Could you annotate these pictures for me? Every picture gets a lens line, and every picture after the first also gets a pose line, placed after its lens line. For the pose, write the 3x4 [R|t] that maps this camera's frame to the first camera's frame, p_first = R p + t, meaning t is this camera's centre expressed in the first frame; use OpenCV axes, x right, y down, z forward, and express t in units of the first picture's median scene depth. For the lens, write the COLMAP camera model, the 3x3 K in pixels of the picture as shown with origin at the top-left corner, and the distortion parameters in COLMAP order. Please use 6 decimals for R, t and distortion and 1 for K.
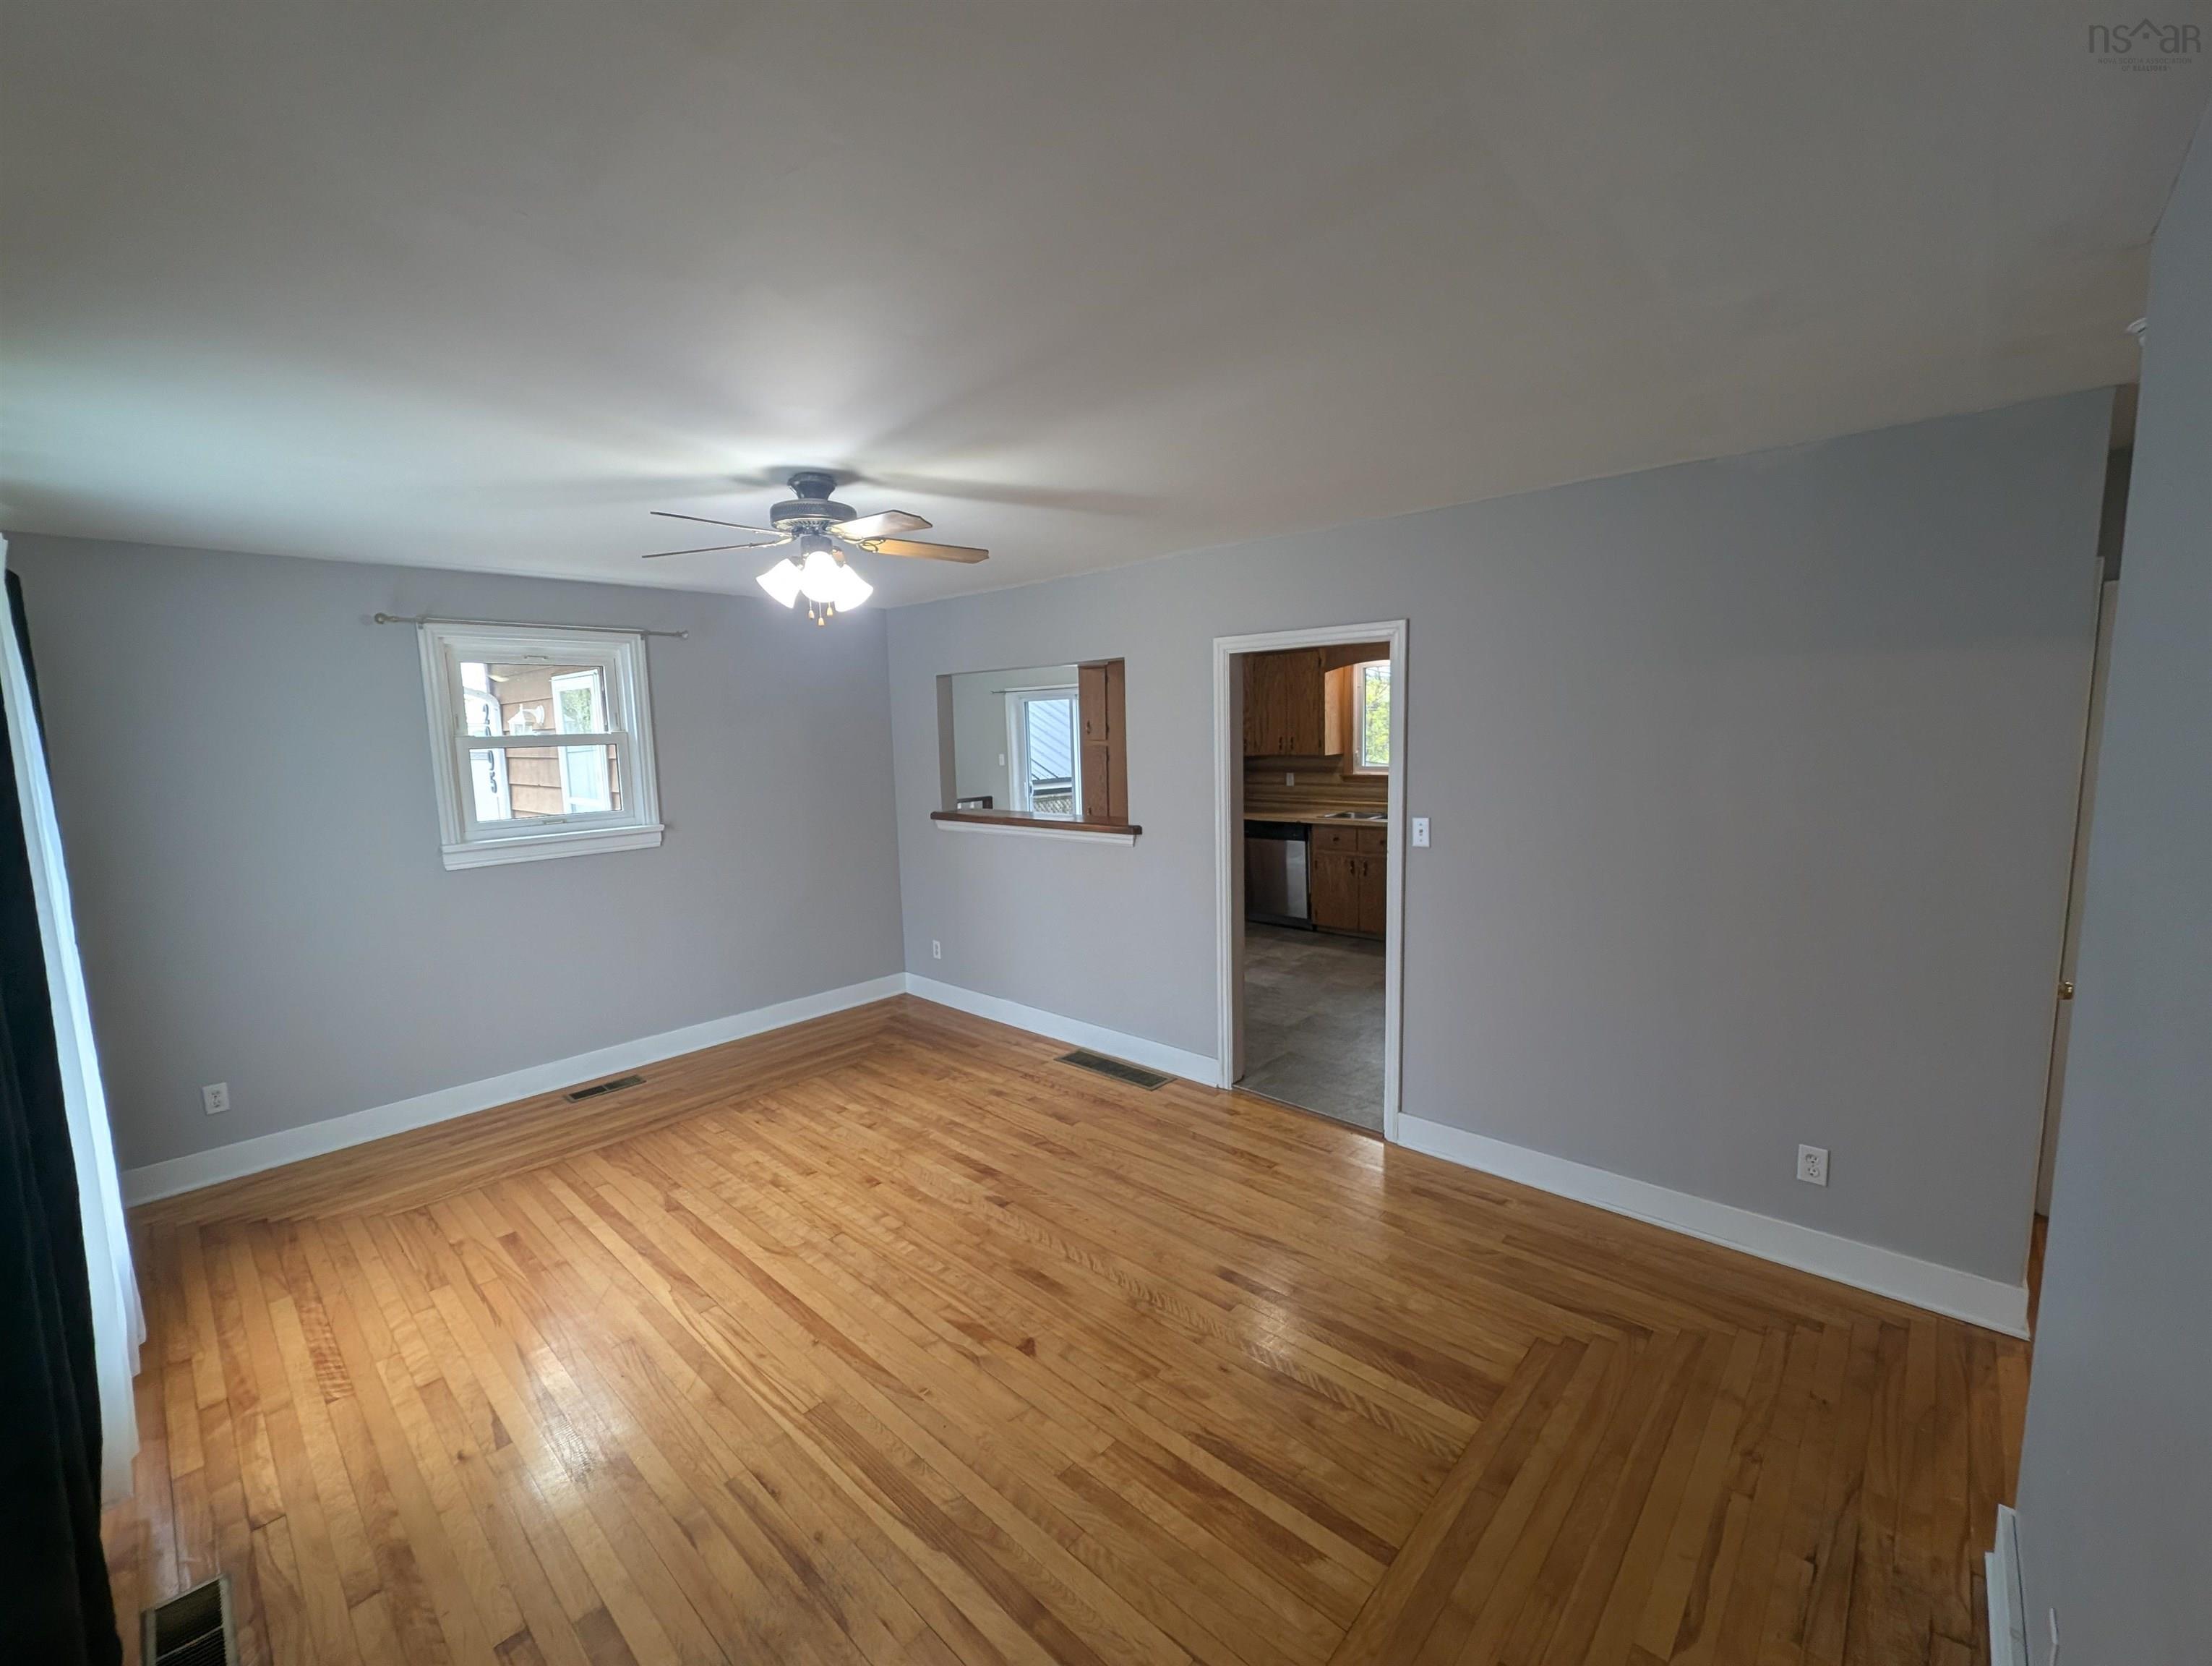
lens RADIAL K [[908.6, 0, 1104.1], [0, 908.6, 841.8], [0, 0, 1]] dist [0.001753, -0.000823]
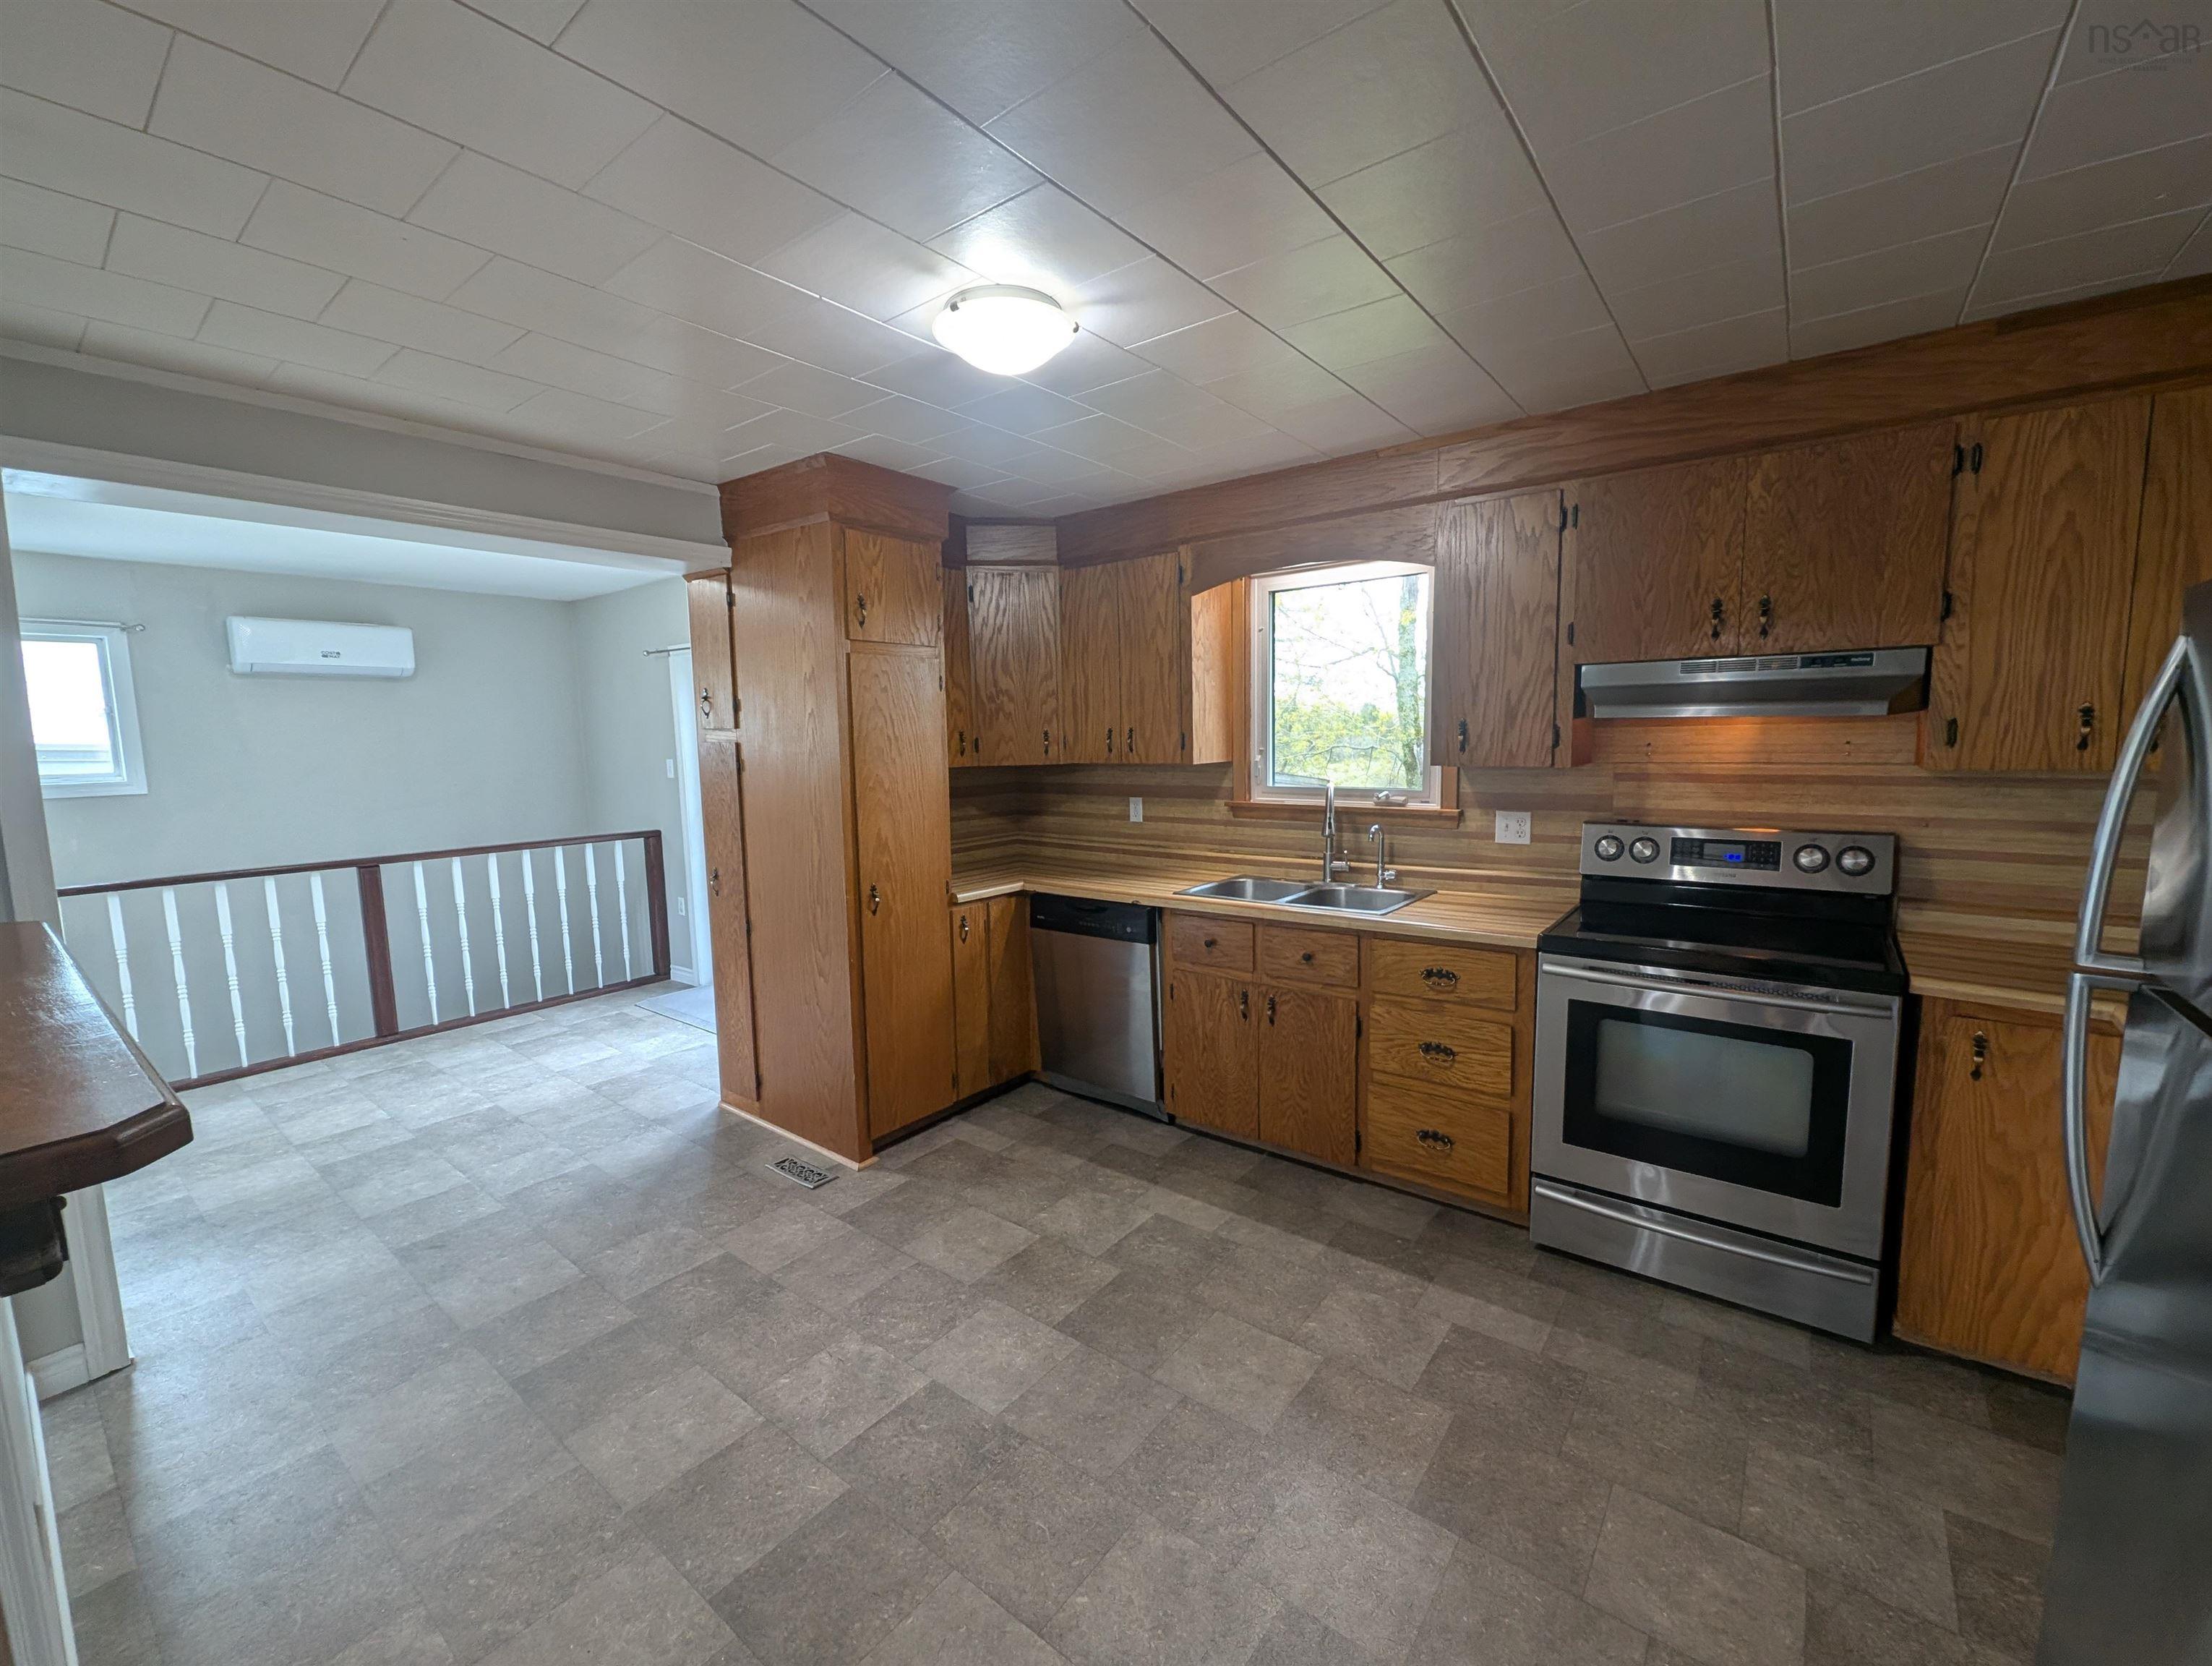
lens RADIAL K [[908.6, 0, 1106.1], [0, 908.6, 838.0], [0, 0, 1]] dist [0.001753, -0.000823]
pose [[0.996549, 0.002373, 0.082972, 0.167162], [-0.001030, 0.999868, -0.016225, -0.050785], [-0.083000, 0.016084, 0.996420, 0.553059]]
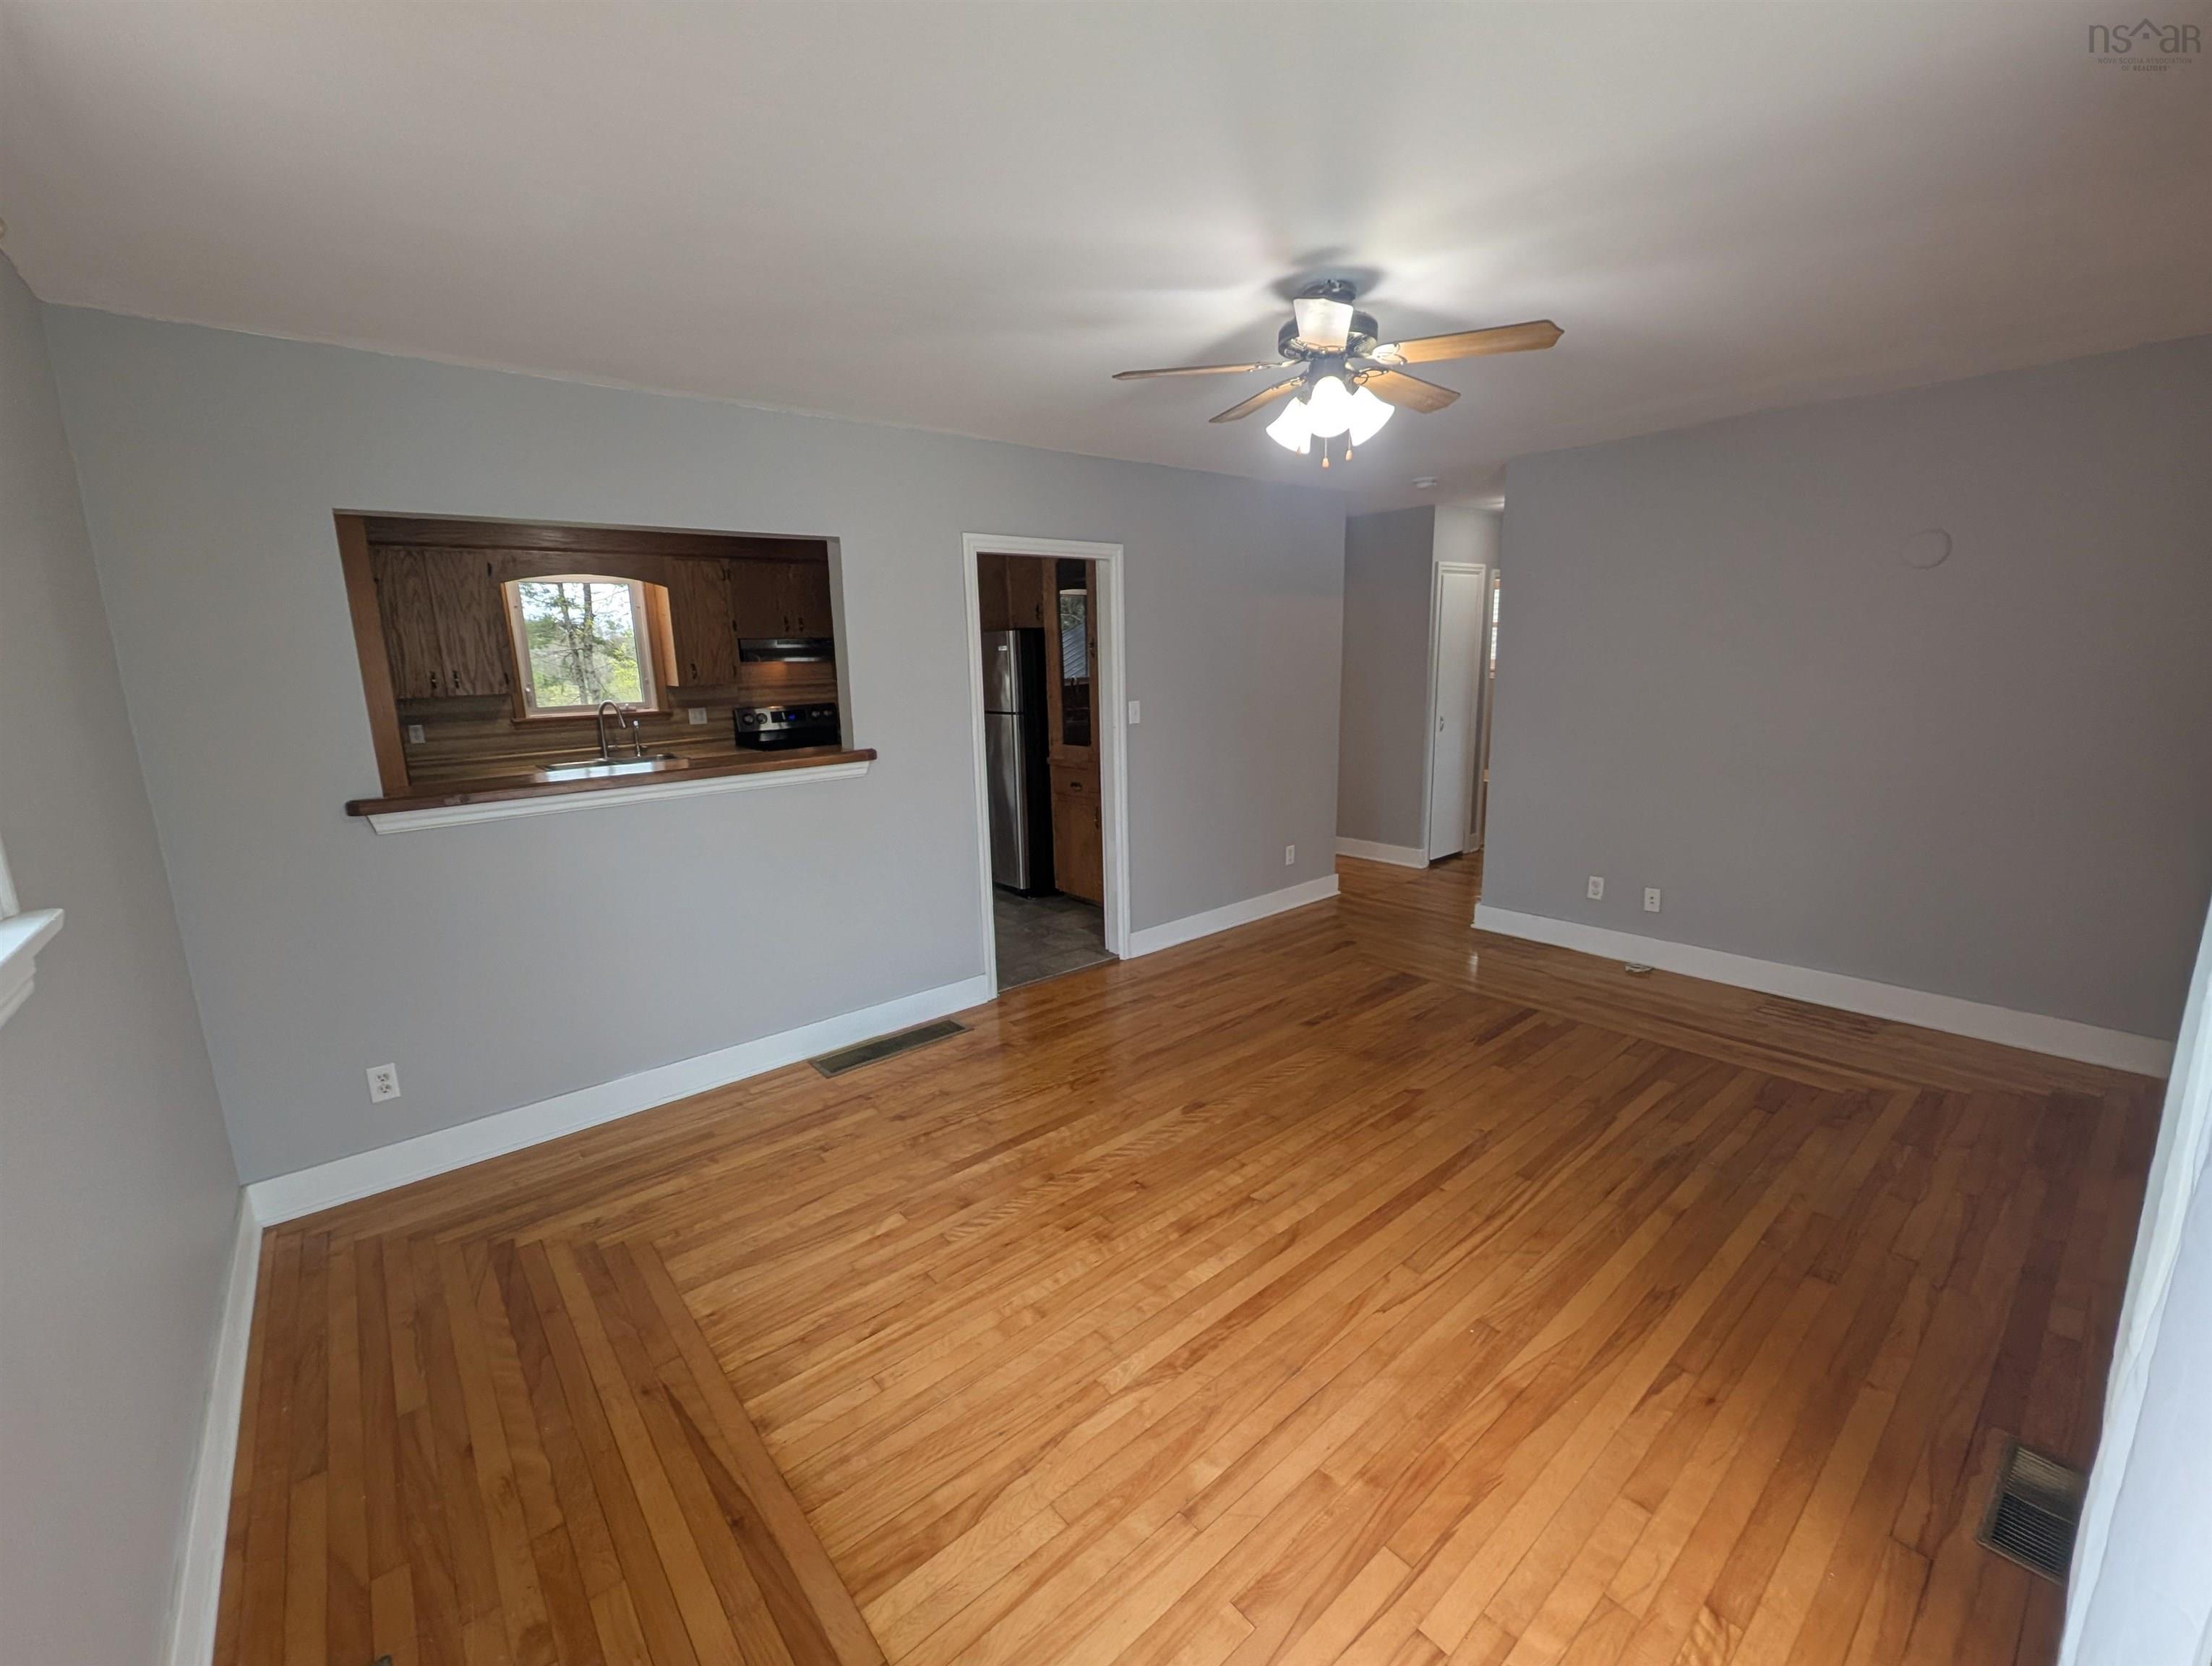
lens RADIAL K [[908.6, 0, 1108.5], [0, 908.6, 840.2], [0, 0, 1]] dist [0.001753, -0.000823]
pose [[0.124509, -0.179489, 0.975849, -0.499662], [0.151345, 0.975429, 0.160101, -0.023900], [-0.980608, 0.127756, 0.148615, 0.446212]]
